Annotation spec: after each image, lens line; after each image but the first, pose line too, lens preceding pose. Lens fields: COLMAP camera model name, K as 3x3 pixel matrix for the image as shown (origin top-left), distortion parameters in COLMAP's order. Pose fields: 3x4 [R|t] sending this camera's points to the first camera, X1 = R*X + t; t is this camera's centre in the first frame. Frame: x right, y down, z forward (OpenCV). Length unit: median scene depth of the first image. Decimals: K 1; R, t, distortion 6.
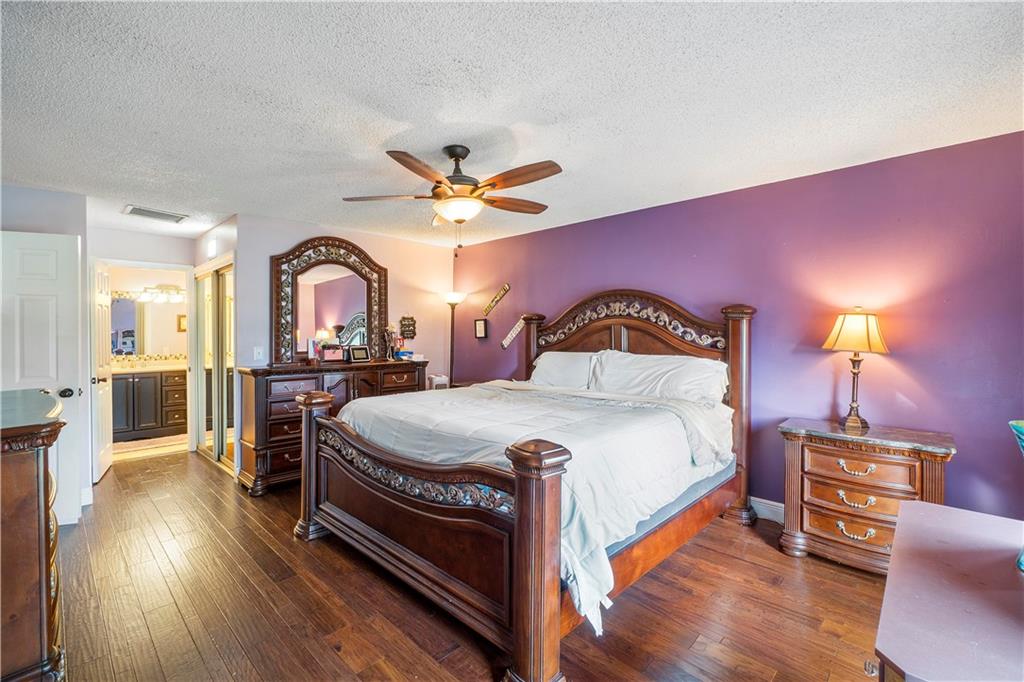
lens RADIAL K [[446.4, 0, 494.6], [0, 446.4, 329.7], [0, 0, 1]] dist [-0.008001, 0.000806]
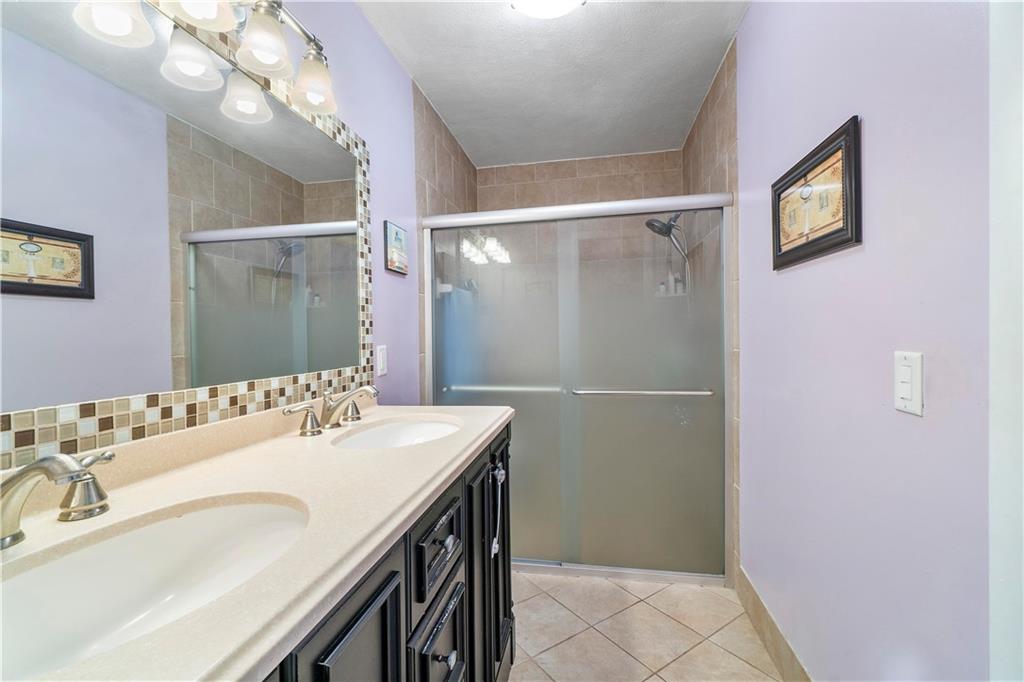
lens RADIAL K [[446.4, 0, 509.6], [0, 446.4, 332.0], [0, 0, 1]] dist [-0.008001, 0.000806]
pose [[0.831277, -0.020843, 0.555467, -0.777851], [0.026080, 0.999659, -0.001519, 0.041604], [-0.555246, 0.015750, 0.831537, 0.862887]]
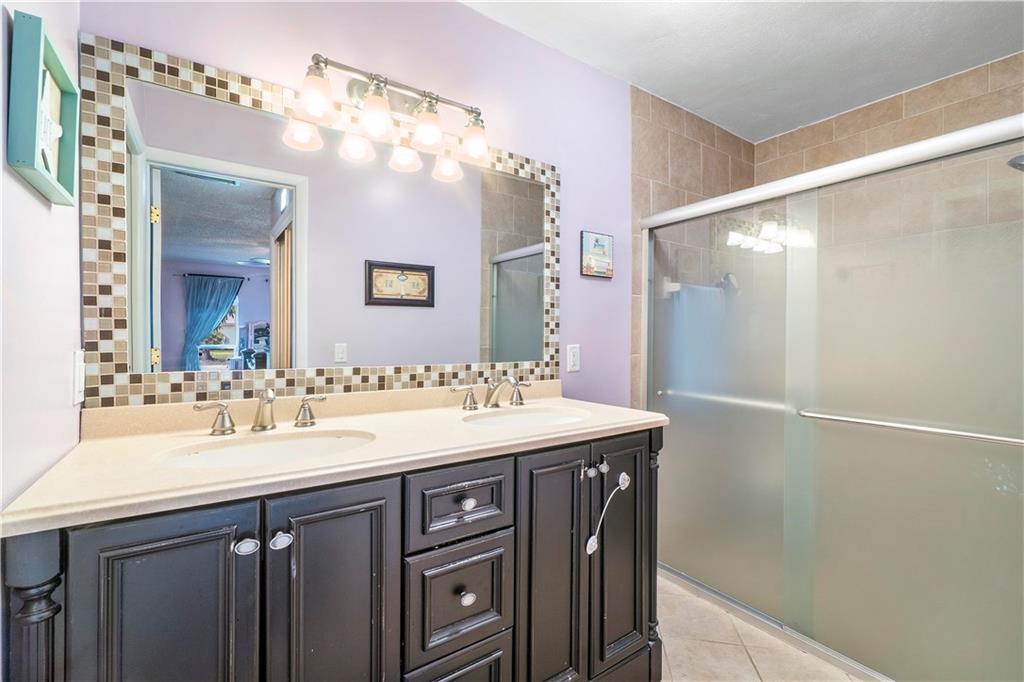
lens RADIAL K [[446.4, 0, 497.0], [0, 446.4, 329.6], [0, 0, 1]] dist [-0.008001, 0.000806]
pose [[0.978257, -0.005646, -0.207322, -0.665599], [0.003028, 0.999912, -0.012942, 0.041009], [0.207376, 0.012033, 0.978187, 0.820788]]
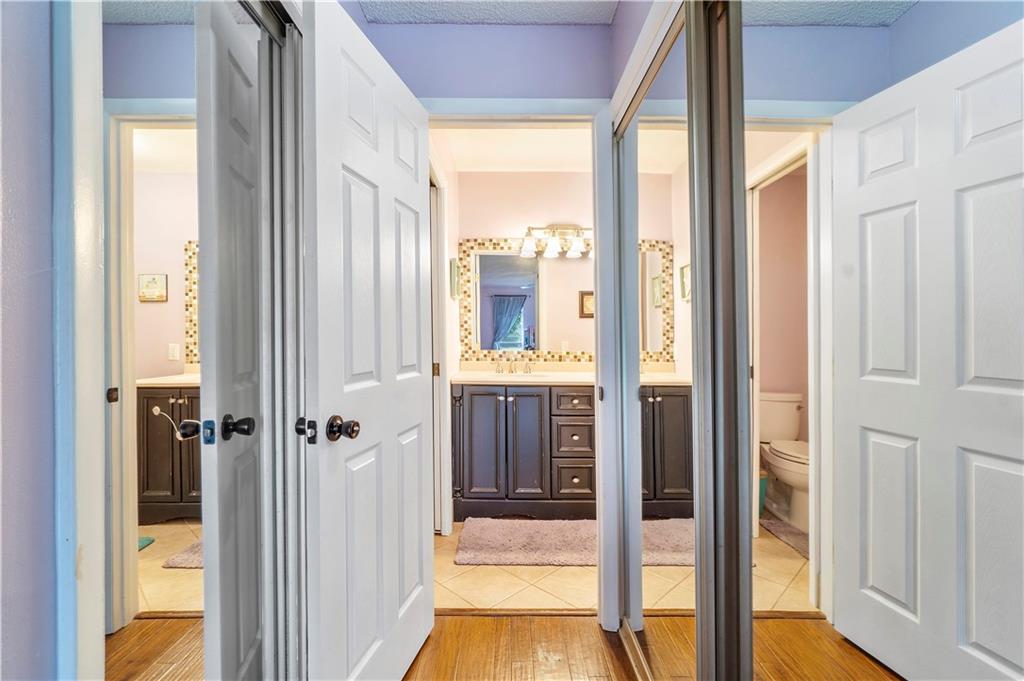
lens RADIAL K [[446.4, 0, 508.8], [0, 446.4, 332.5], [0, 0, 1]] dist [-0.008001, 0.000806]
pose [[0.705847, -0.007352, -0.708326, -0.422658], [0.002896, 0.999968, -0.007493, 0.038954], [0.708358, 0.003238, 0.705846, 0.605146]]
